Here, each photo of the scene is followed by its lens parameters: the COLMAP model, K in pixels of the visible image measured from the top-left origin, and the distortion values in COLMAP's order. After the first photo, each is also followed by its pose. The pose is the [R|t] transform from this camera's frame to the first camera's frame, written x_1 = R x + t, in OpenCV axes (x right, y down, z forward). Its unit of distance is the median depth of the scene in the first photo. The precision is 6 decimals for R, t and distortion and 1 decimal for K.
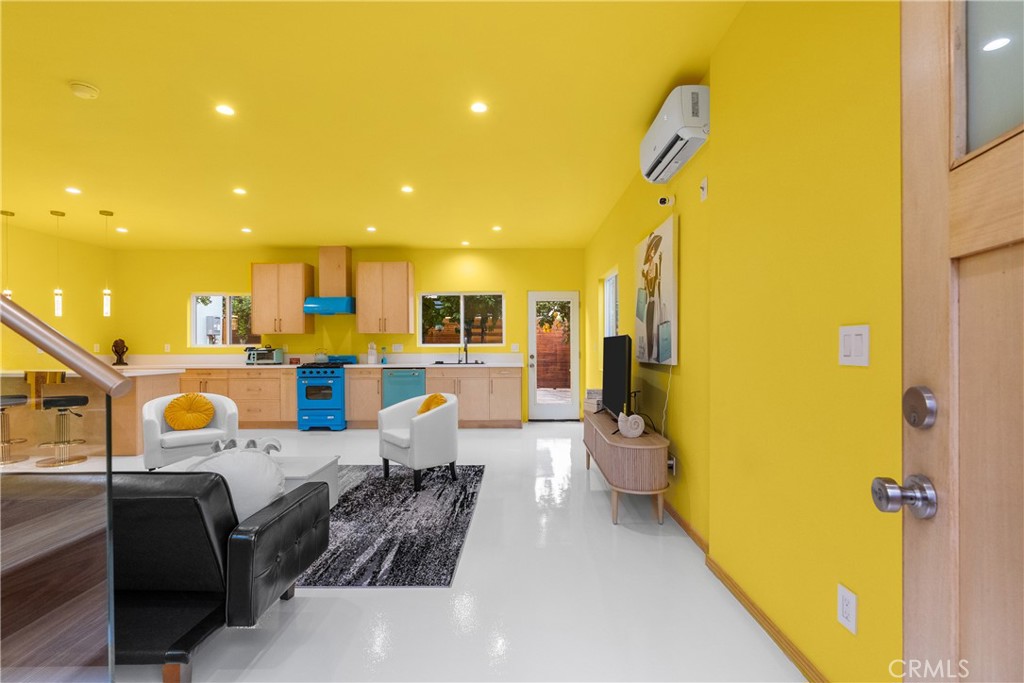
lens RADIAL K [[465.7, 0, 513.7], [0, 465.7, 348.6], [0, 0, 1]] dist [-0.006083, 0.000695]
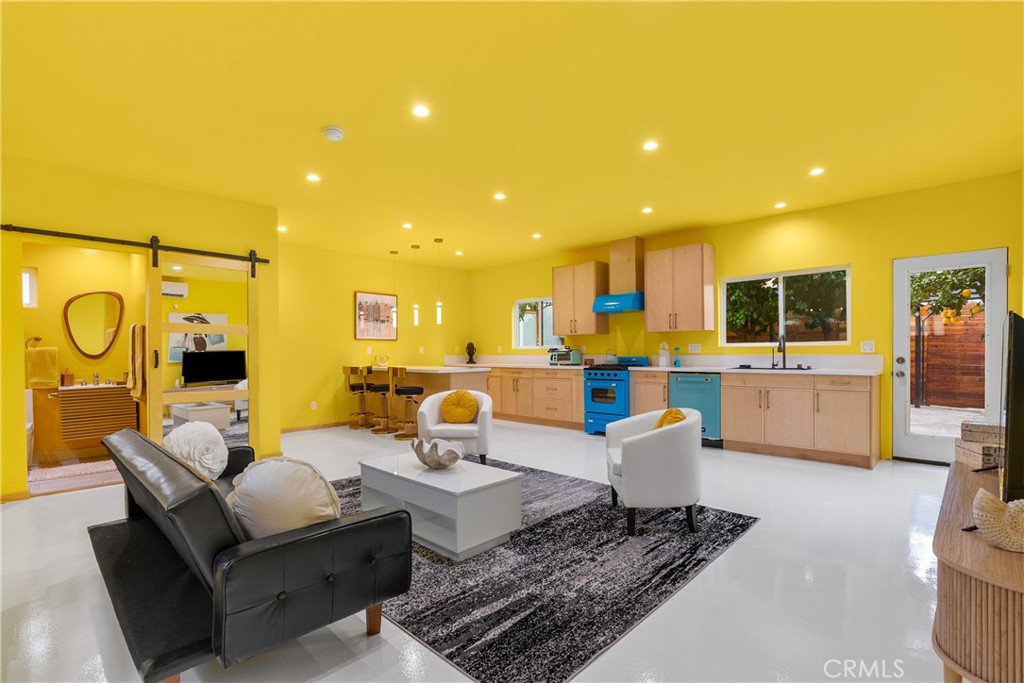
lens RADIAL K [[468.3, 0, 514.8], [0, 468.3, 355.9], [0, 0, 1]] dist [-0.009892, 0.000242]
pose [[0.729936, 0.004851, -0.683498, 0.098818], [0.003400, 0.999937, 0.010727, 0.002629], [0.683507, -0.010154, 0.729873, 0.177938]]
